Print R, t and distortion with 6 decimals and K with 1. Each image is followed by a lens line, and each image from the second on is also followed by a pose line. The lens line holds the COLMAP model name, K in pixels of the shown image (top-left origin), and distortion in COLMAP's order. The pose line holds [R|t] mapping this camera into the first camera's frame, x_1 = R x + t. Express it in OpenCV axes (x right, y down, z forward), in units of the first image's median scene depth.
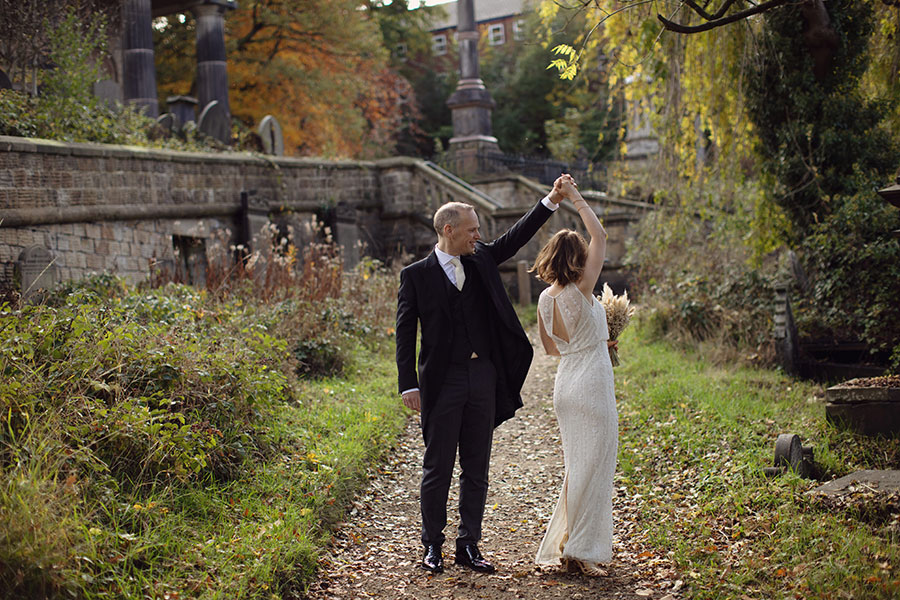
lens RADIAL K [[1287.1, 0, 450.0], [0, 1287.1, 300.0], [0, 0, 1]] dist [-0.184793, 0.388266]
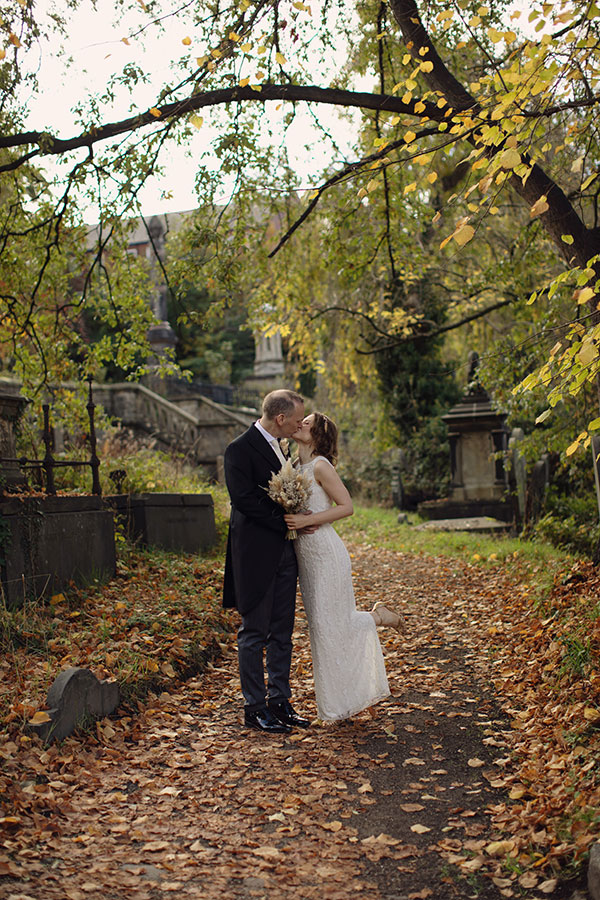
lens RADIAL K [[1287.1, 0, 300.0], [0, 1287.1, 450.0], [0, 0, 1]] dist [-0.184793, 0.388266]
pose [[0.981944, 0.015860, 0.188507, -0.184651], [-0.006845, 0.998806, -0.048380, 0.046263], [-0.189049, 0.046216, 0.980879, -0.651245]]
